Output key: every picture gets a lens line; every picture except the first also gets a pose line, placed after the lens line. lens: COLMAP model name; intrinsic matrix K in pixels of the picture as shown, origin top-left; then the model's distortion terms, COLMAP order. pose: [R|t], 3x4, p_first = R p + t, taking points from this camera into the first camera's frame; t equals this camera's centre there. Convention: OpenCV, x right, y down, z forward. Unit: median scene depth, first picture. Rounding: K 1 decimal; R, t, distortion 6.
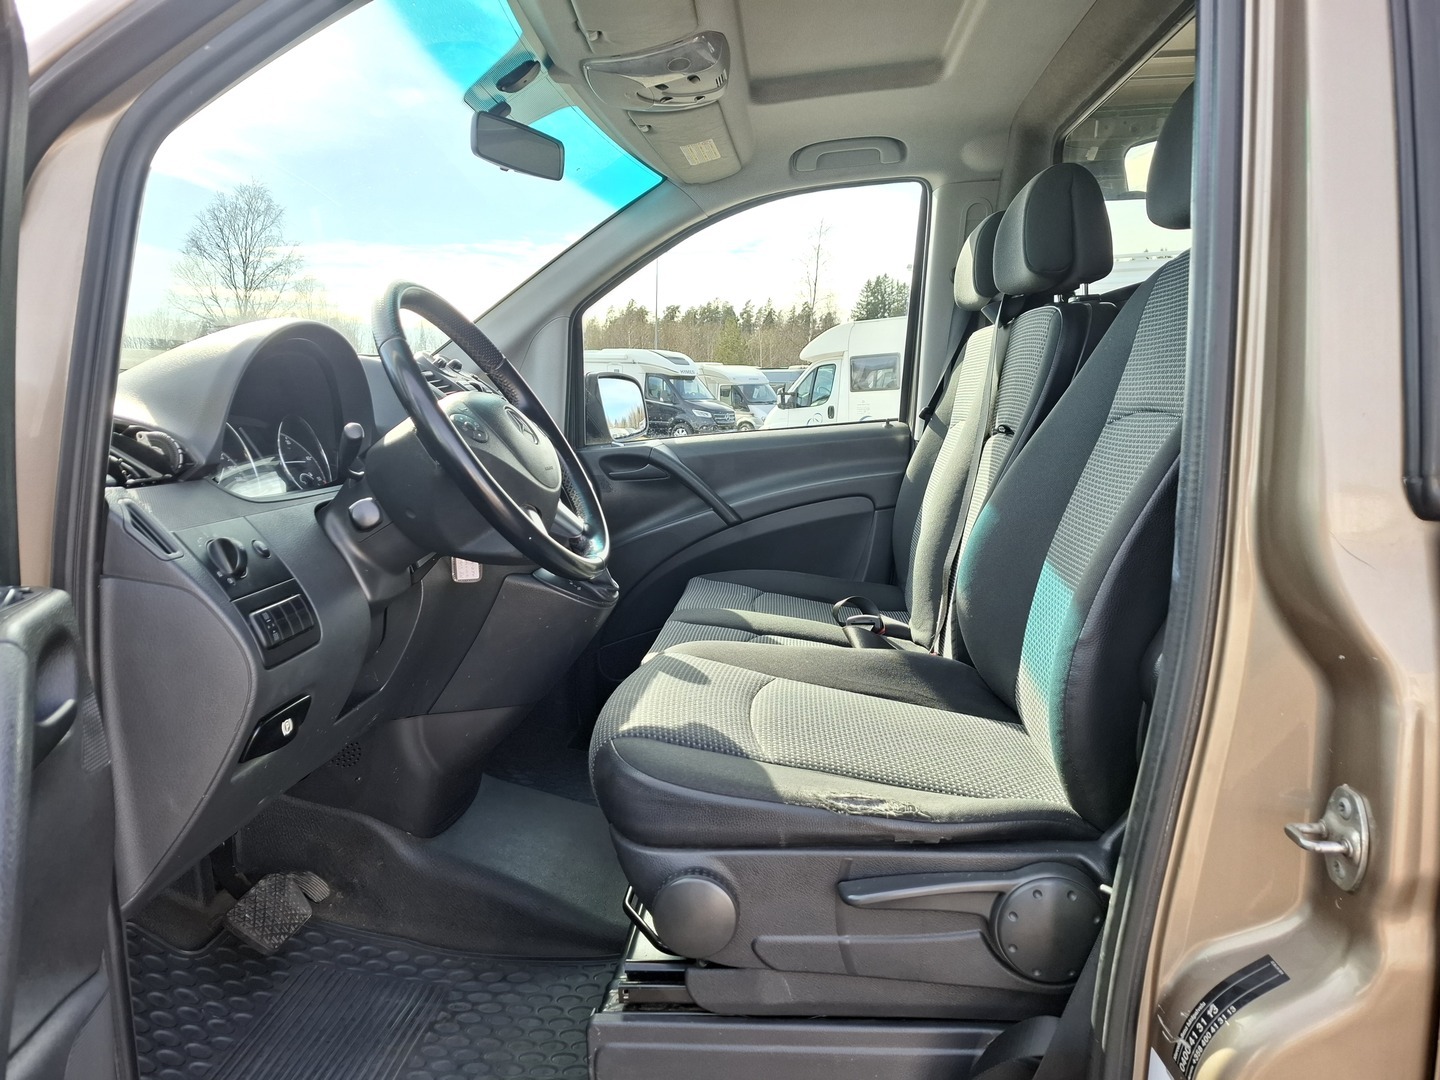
lens RADIAL K [[1018.9, 0, 716.3], [0, 1018.9, 495.6], [0, 0, 1]] dist [0.000202, -0.006753]
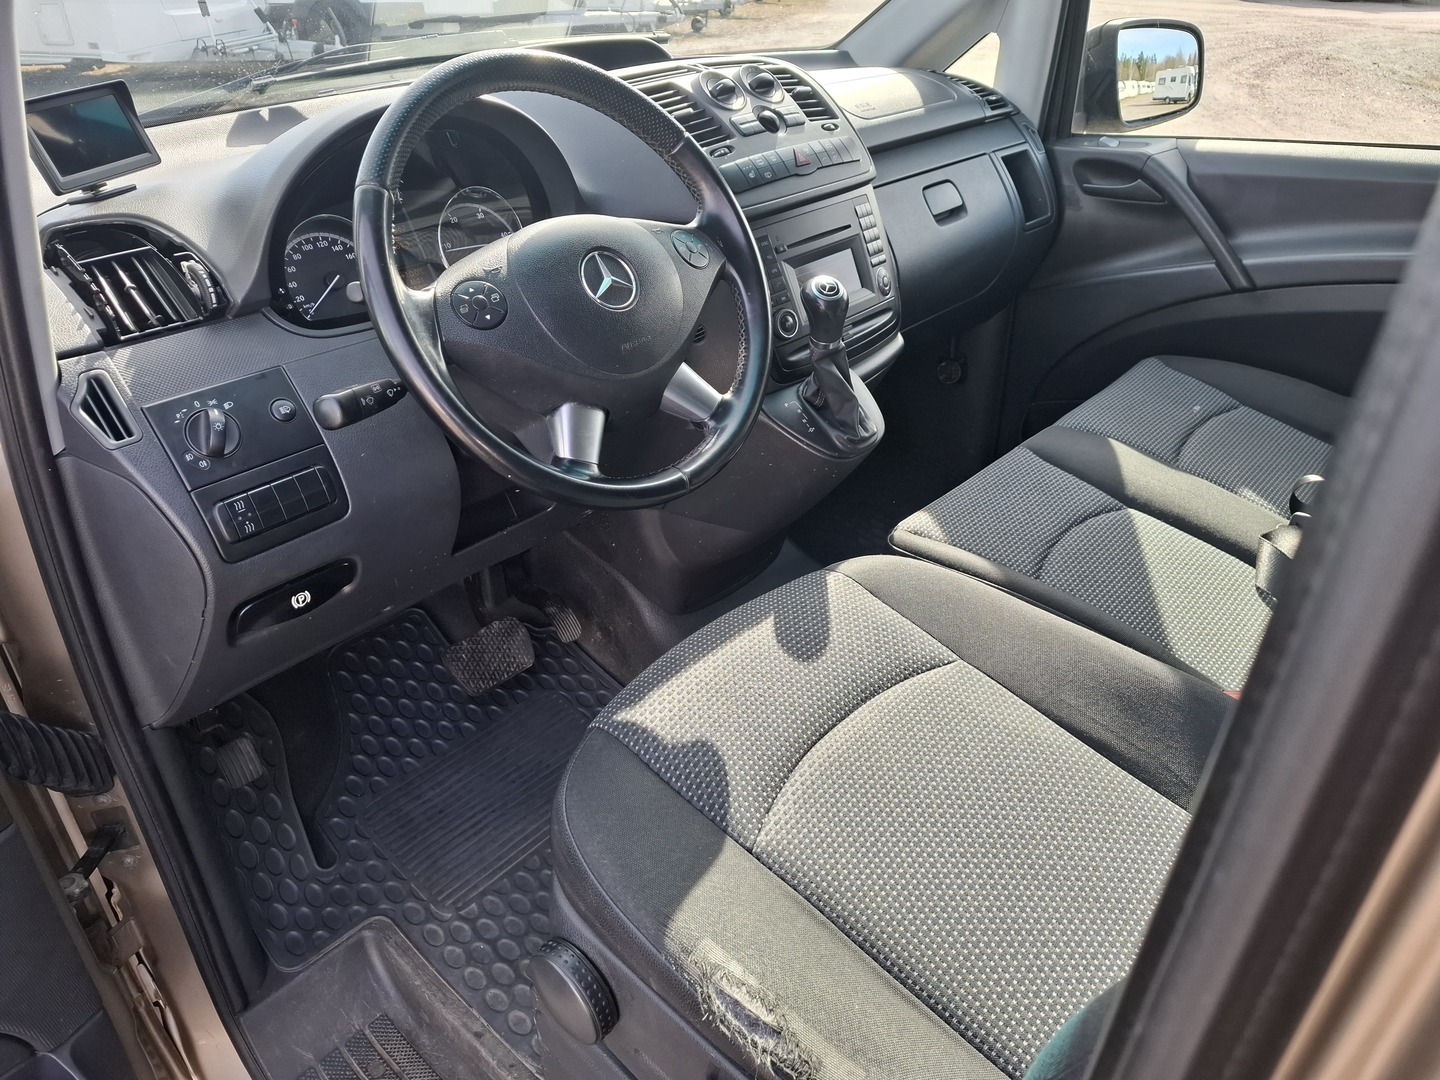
lens RADIAL K [[1018.9, 0, 716.3], [0, 1018.9, 495.6], [0, 0, 1]] dist [0.000202, -0.006753]
pose [[0.772992, 0.310897, -0.553016, 0.304330], [-0.048574, 0.898137, 0.437024, -0.238386], [0.632554, -0.310954, 0.709354, 0.469852]]
